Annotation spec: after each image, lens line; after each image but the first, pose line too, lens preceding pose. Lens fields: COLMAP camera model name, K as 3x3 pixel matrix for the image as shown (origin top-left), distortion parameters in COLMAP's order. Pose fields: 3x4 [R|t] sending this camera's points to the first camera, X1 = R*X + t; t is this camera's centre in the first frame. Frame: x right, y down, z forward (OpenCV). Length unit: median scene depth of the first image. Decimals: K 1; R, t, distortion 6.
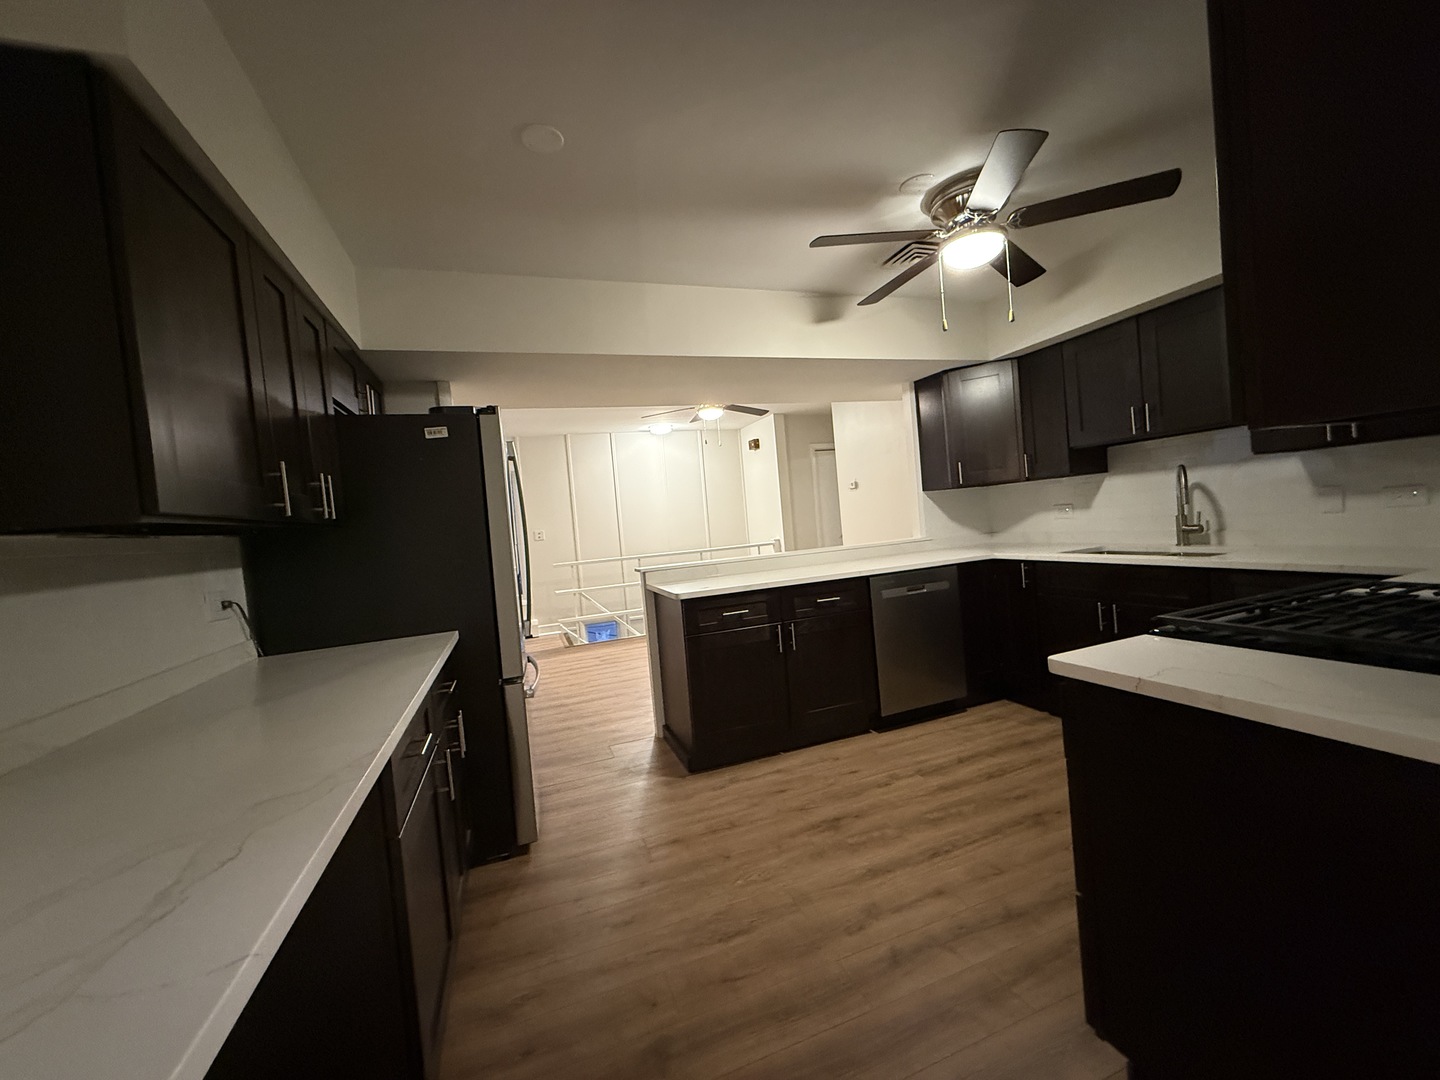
lens RADIAL K [[572.8, 0, 715.7], [0, 572.8, 539.6], [0, 0, 1]] dist [-0.001030, -0.000140]
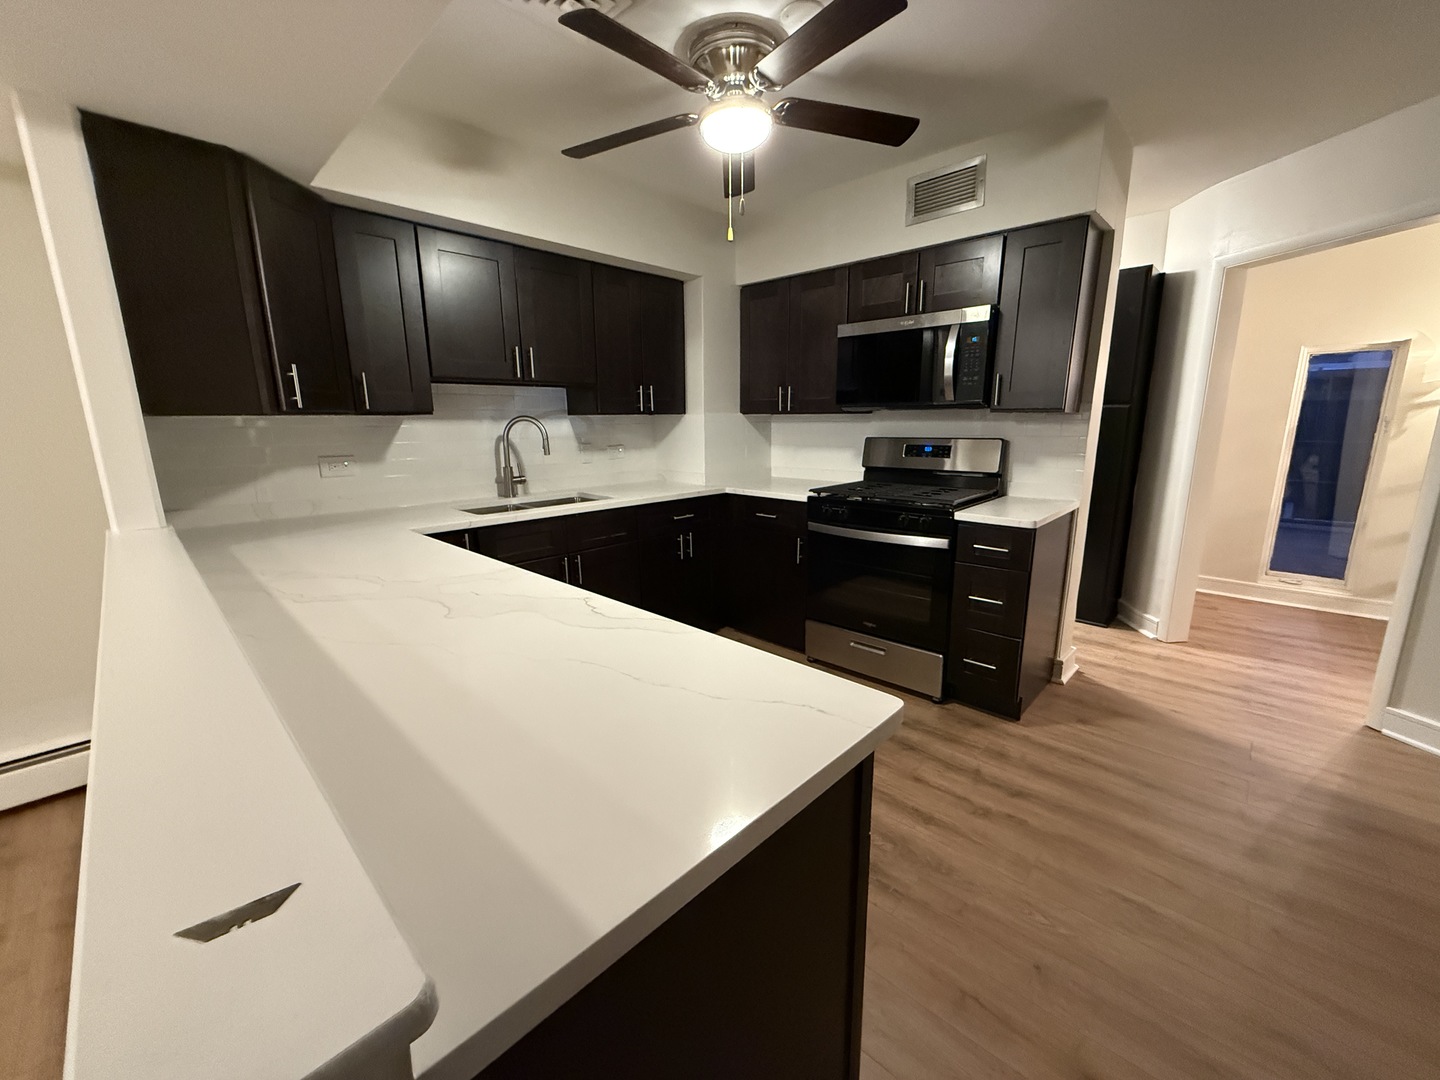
lens RADIAL K [[572.8, 0, 715.7], [0, 572.8, 539.6], [0, 0, 1]] dist [-0.001030, -0.000140]
pose [[-0.438075, -0.090703, 0.894351, -0.339850], [0.076725, 0.987494, 0.137730, -0.035416], [-0.895658, 0.128955, -0.425637, 1.480339]]
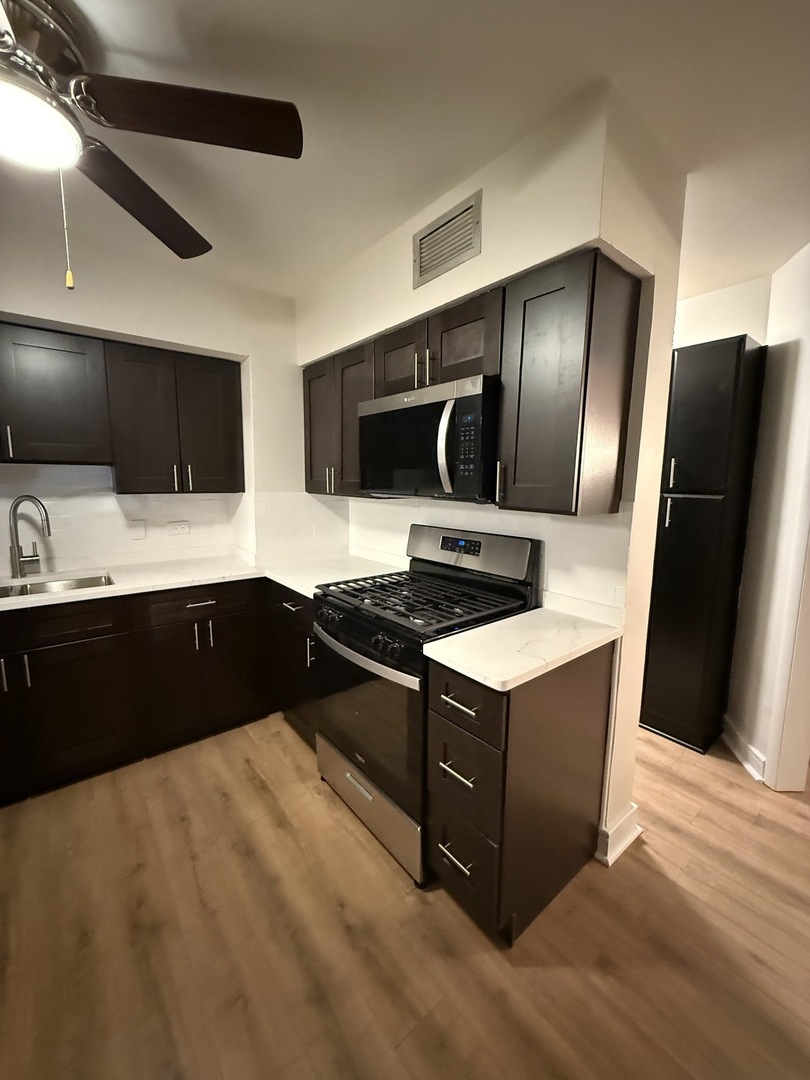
lens RADIAL K [[429.6, 0, 404.5], [0, 429.6, 537.4], [0, 0, 1]] dist [-0.001030, -0.000140]
pose [[-0.323960, -0.037032, 0.945346, -0.118520], [0.047295, 0.997350, 0.055277, -0.088344], [-0.944888, 0.062618, -0.321350, 0.806793]]
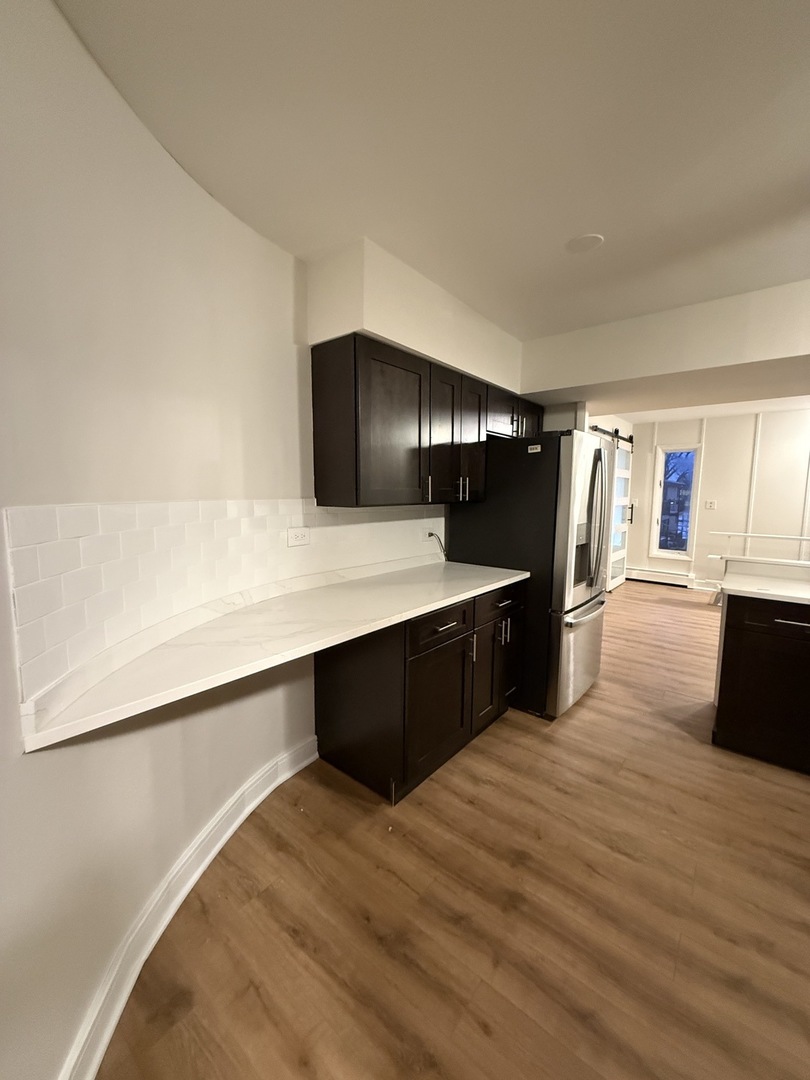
lens RADIAL K [[429.6, 0, 404.5], [0, 429.6, 537.4], [0, 0, 1]] dist [-0.001030, -0.000140]
pose [[0.508954, 0.181561, -0.841428, 0.368307], [-0.080420, 0.983257, 0.163521, -0.106157], [0.857029, -0.015558, 0.515034, 0.062849]]
